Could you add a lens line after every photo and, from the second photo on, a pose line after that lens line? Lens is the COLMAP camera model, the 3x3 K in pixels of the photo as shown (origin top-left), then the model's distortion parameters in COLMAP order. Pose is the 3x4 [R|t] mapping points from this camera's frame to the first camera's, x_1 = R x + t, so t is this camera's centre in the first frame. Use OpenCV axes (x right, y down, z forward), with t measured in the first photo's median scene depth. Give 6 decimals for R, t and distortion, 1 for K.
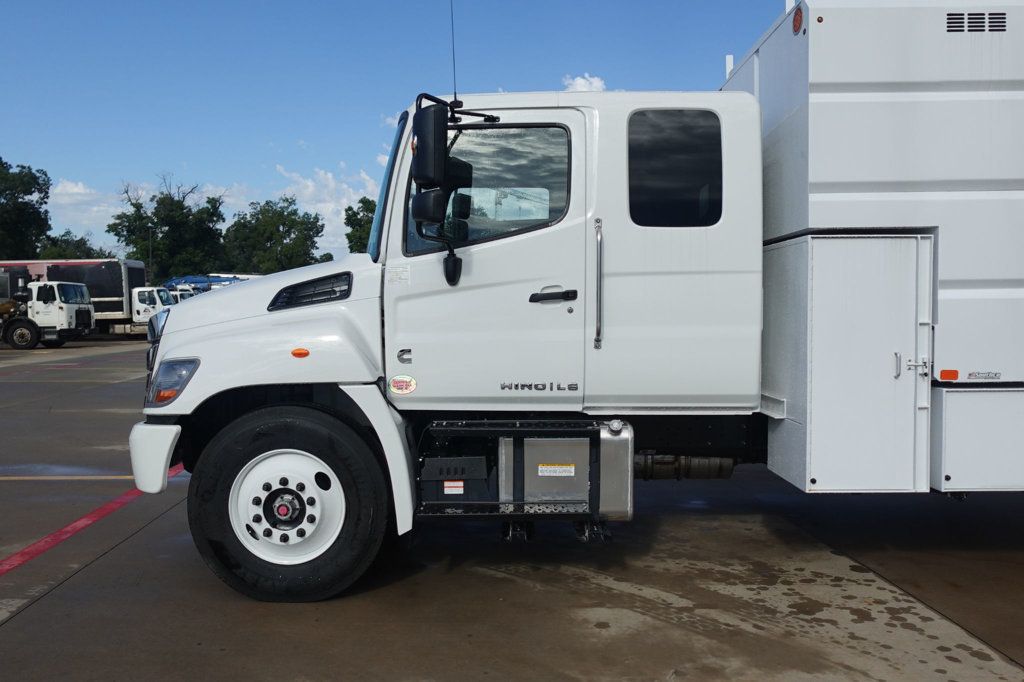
lens RADIAL K [[776.0, 0, 512.0], [0, 776.0, 341.0], [0, 0, 1]] dist [-0.006978, 0.000804]
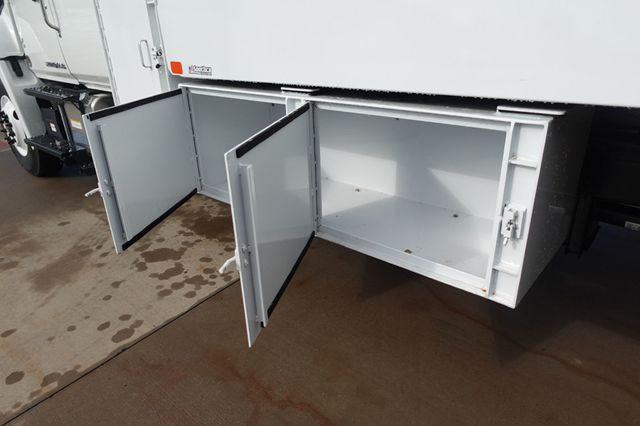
lens RADIAL K [[424.0, 0, 323.6], [0, 424.0, 213.6], [0, 0, 1]] dist [-0.003741, 0.004851]
pose [[0.758756, 0.247263, -0.602619, 0.979739], [-0.000049, 0.925172, 0.379549, 0.013807], [0.651375, -0.287955, 0.701992, 0.692585]]
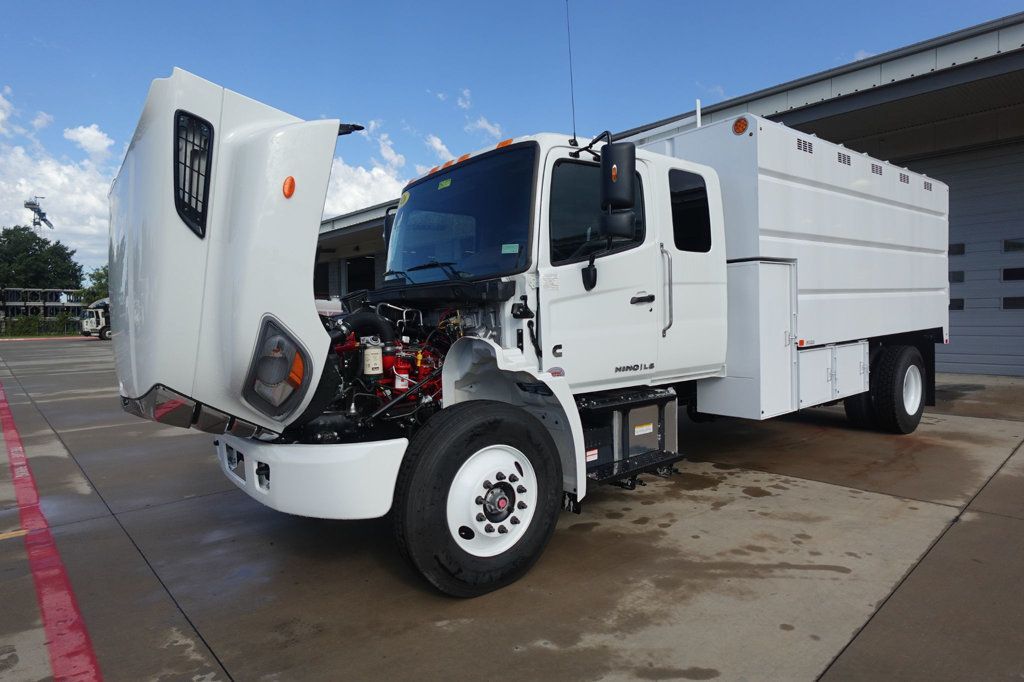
lens RADIAL K [[576.5, 0, 514.0], [0, 576.5, 340.6], [0, 0, 1]] dist [0.000774, -0.000241]
pose [[0.777118, -0.046659, 0.627622, -0.743986], [0.049439, 0.998692, 0.013030, -0.010644], [-0.627410, 0.020903, 0.778409, 0.368574]]
